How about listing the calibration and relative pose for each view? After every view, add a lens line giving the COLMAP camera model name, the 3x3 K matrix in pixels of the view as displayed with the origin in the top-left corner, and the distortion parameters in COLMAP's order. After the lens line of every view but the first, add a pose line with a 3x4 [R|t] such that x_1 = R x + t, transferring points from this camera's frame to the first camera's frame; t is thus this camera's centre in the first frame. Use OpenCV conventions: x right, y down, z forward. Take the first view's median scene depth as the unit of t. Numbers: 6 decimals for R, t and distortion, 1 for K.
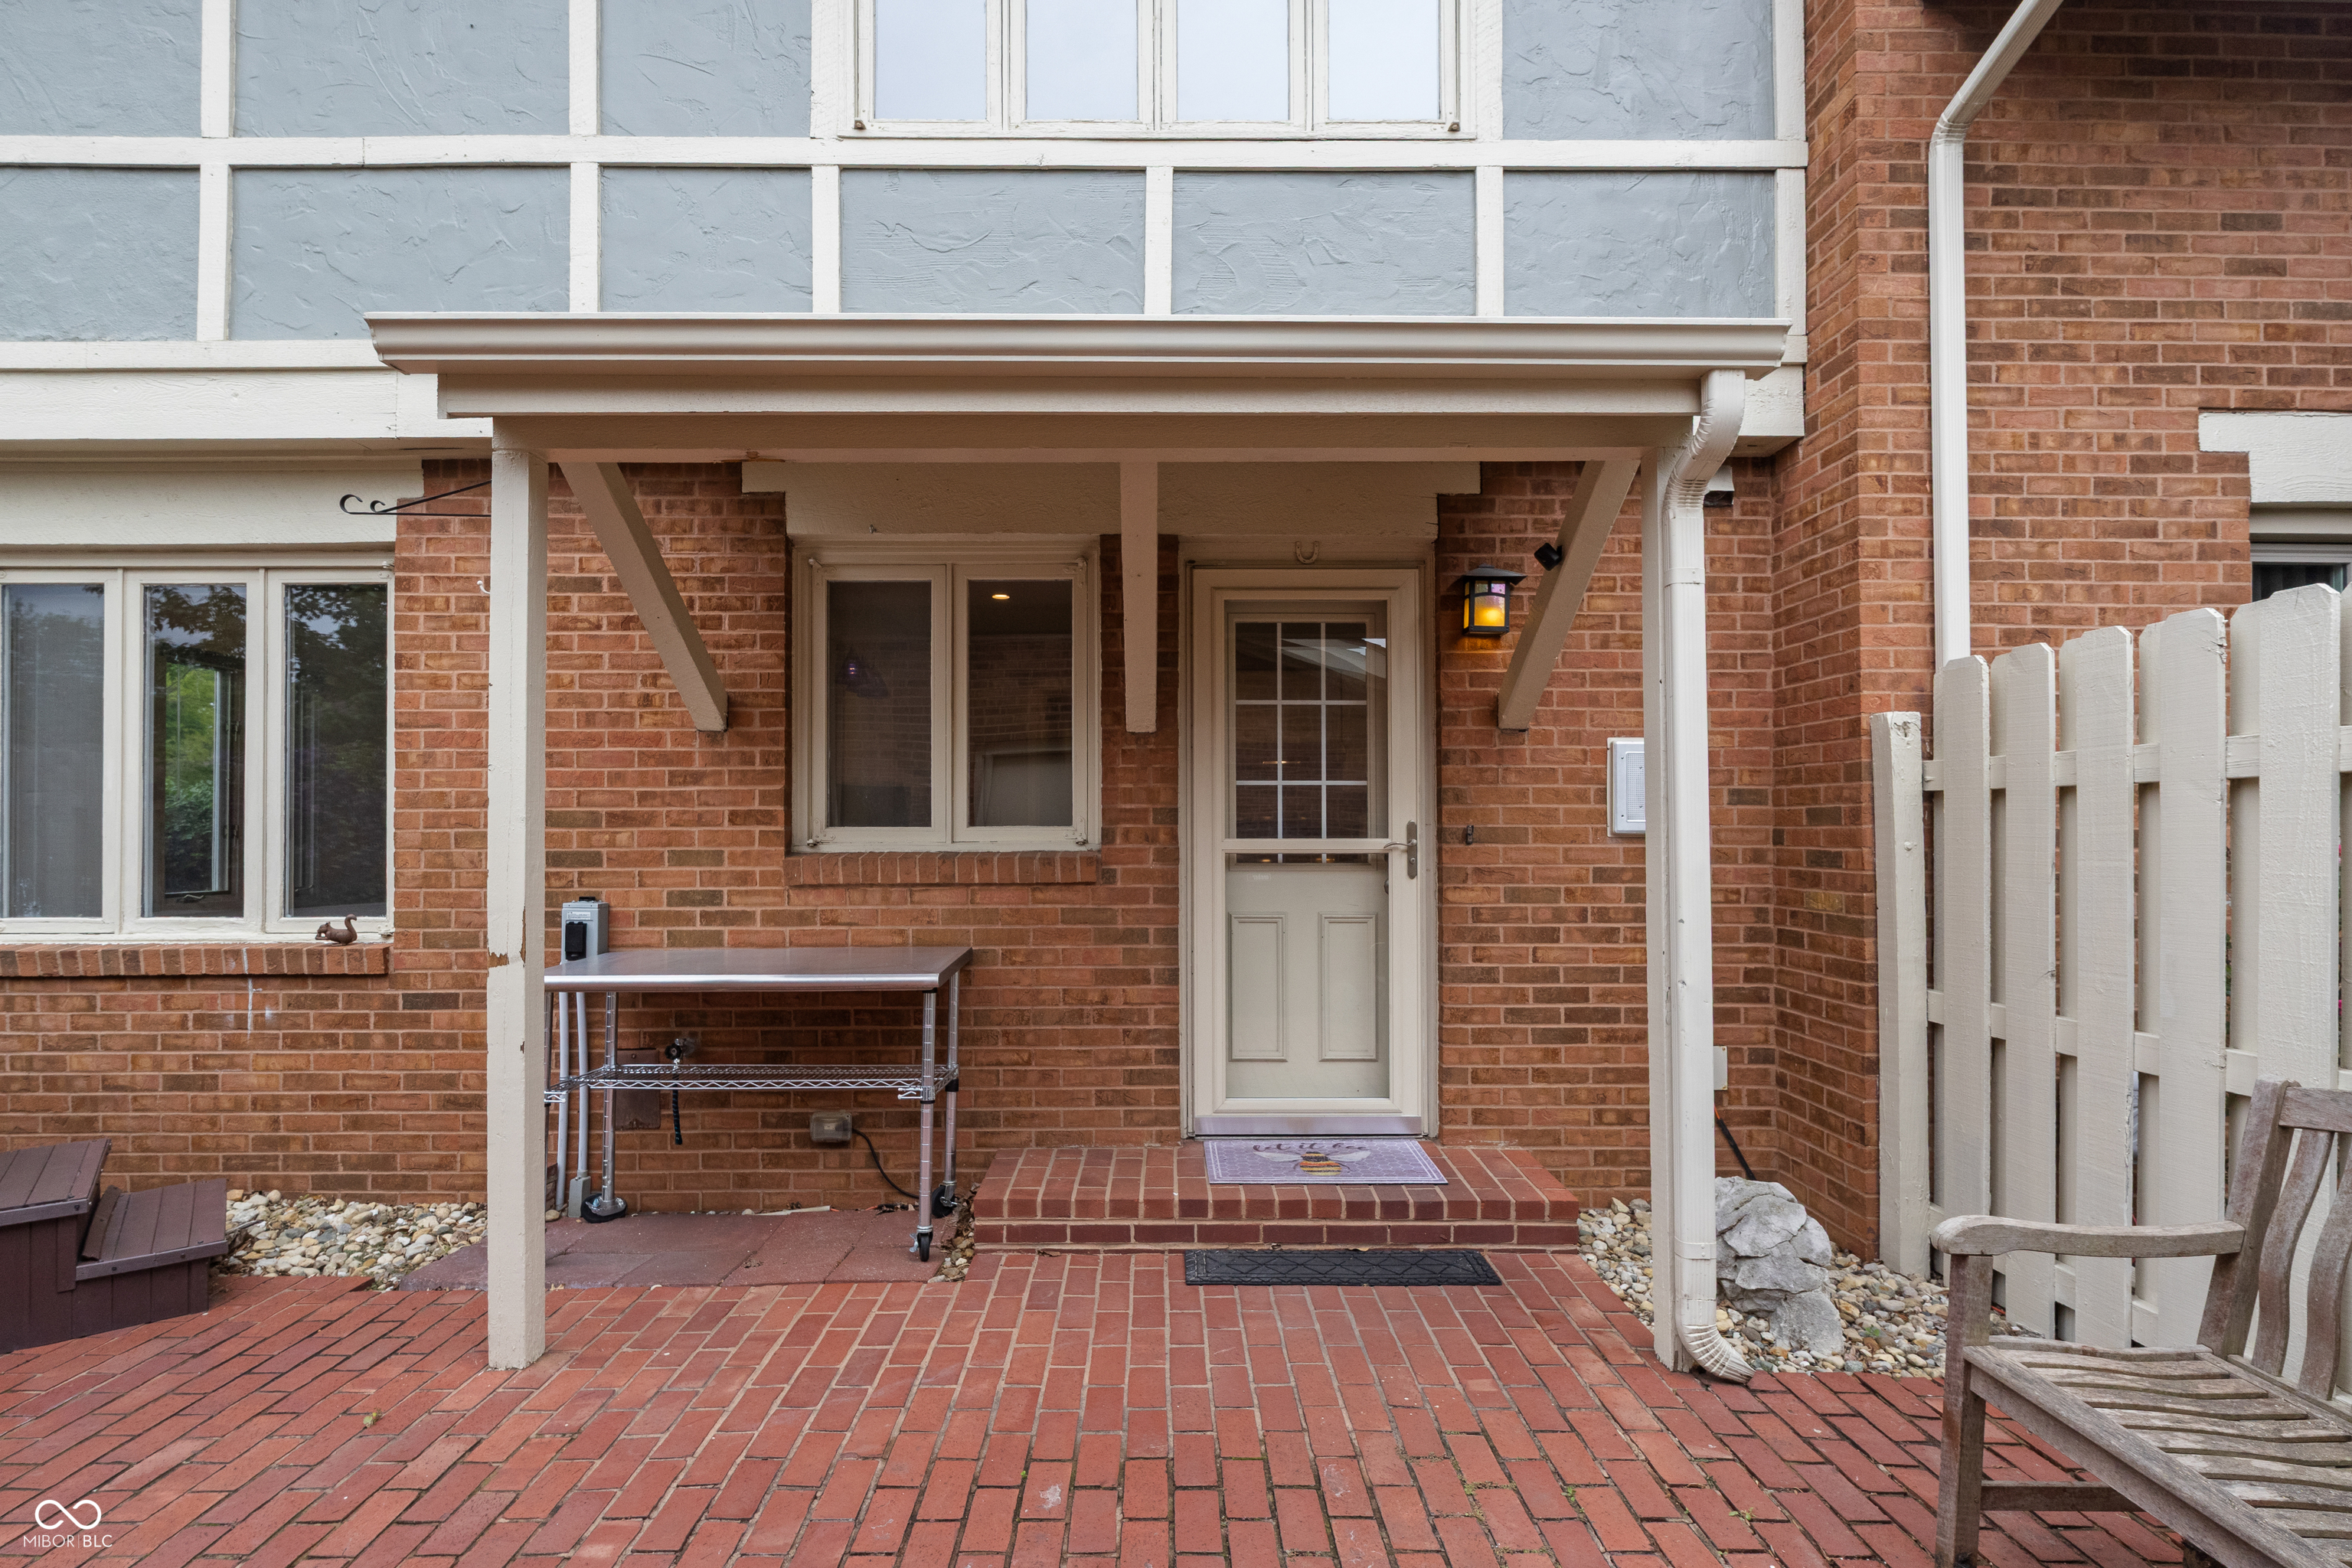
lens RADIAL K [[1338.8, 0, 1324.7], [0, 1338.8, 768.2], [0, 0, 1]] dist [-0.000771, 0.000217]
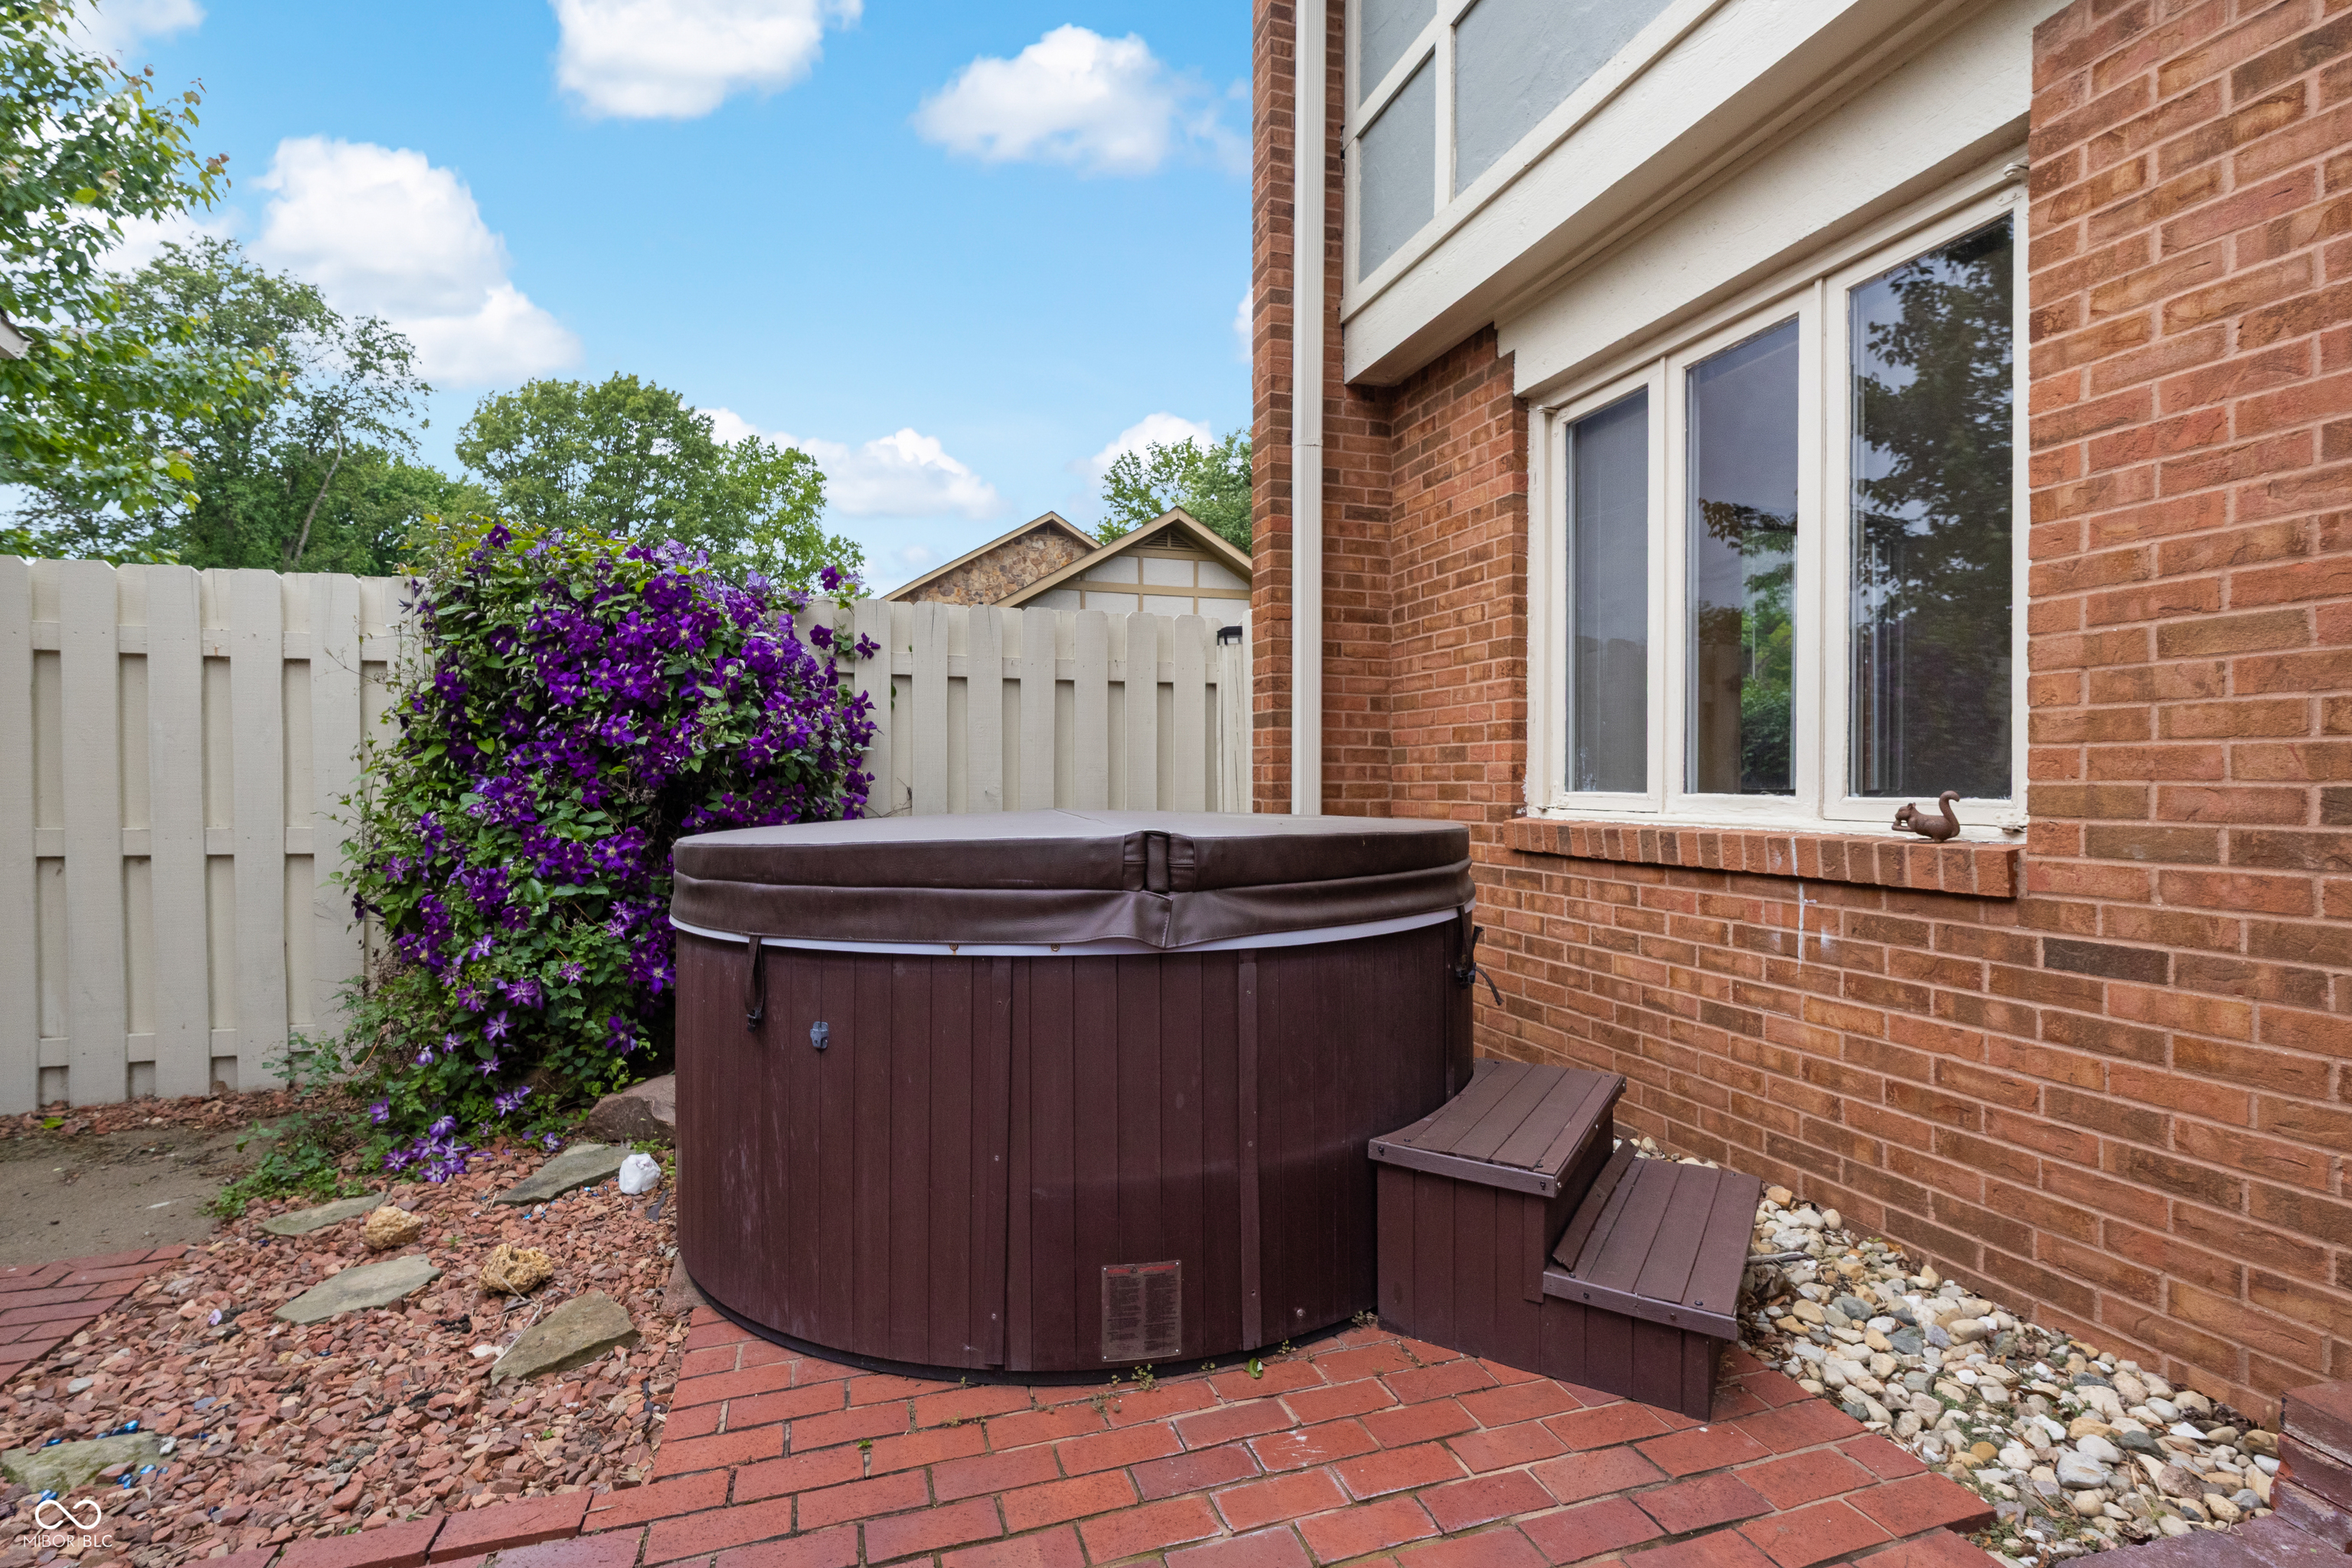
lens RADIAL K [[1076.1, 0, 1180.6], [0, 1076.1, 799.8], [0, 0, 1]] dist [-0.002191, -0.001169]
pose [[0.315372, 0.020919, -0.948737, -0.389570], [0.019161, 0.999413, 0.028406, 0.093963], [0.948775, -0.027137, 0.314786, 0.535257]]
